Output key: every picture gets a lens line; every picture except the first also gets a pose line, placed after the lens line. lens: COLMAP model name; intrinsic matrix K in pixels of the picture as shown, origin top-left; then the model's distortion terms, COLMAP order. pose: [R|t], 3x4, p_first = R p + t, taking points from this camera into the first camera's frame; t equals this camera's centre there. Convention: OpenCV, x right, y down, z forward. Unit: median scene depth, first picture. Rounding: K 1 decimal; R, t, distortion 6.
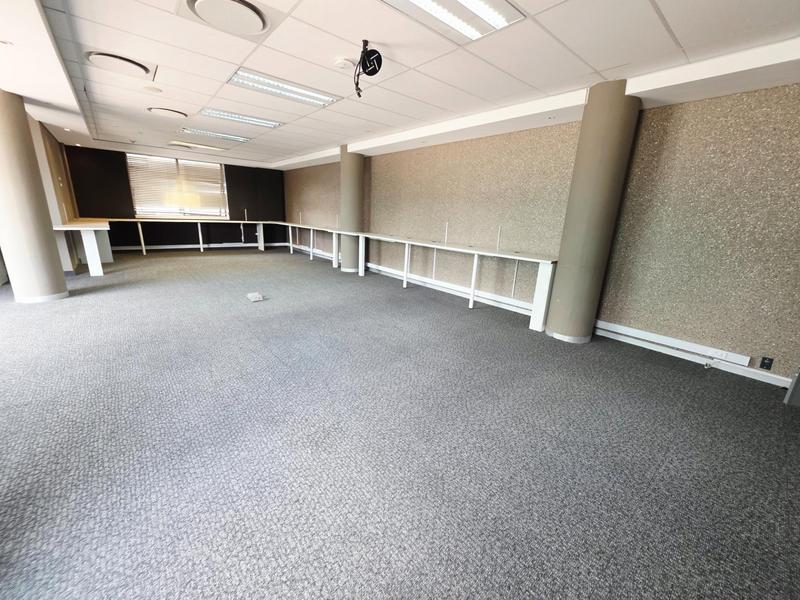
lens RADIAL K [[322.6, 0, 400.0], [0, 322.6, 300.0], [0, 0, 1]] dist [-0.000365, 0.000106]
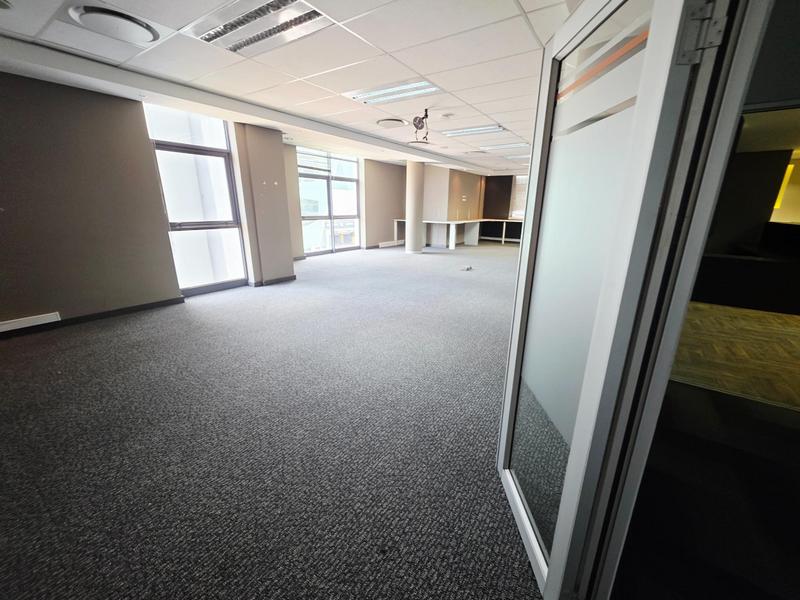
lens RADIAL K [[322.6, 0, 400.0], [0, 322.6, 300.0], [0, 0, 1]] dist [-0.000365, 0.000106]
pose [[0.258796, 0.247508, -0.933683, 0.510422], [-0.255543, 0.949717, 0.180928, -0.102095], [0.931516, 0.191773, 0.309032, 0.469526]]
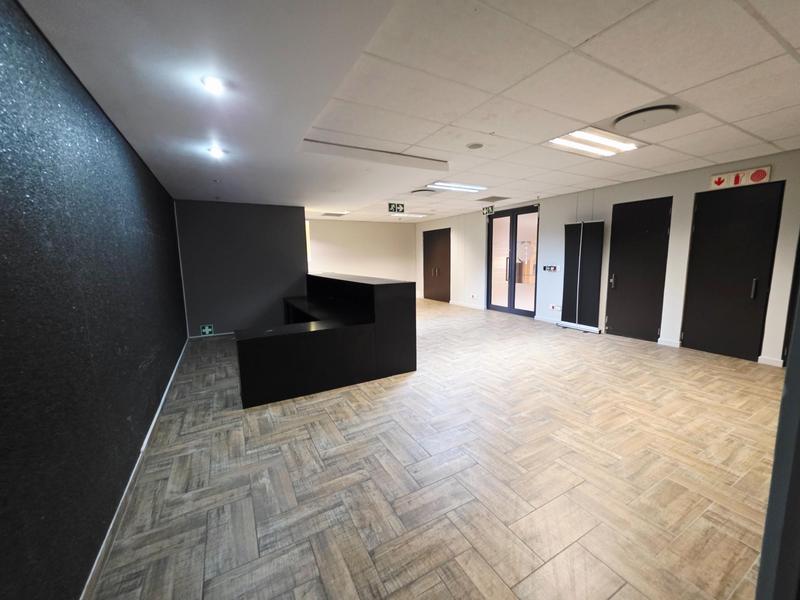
lens RADIAL K [[322.6, 0, 400.0], [0, 322.6, 300.0], [0, 0, 1]] dist [-0.000365, 0.000106]
pose [[0.979690, -0.022345, -0.199269, 0.238246], [-0.004215, 0.991257, -0.131876, -0.266943], [0.200474, 0.130037, 0.971031, 0.990671]]
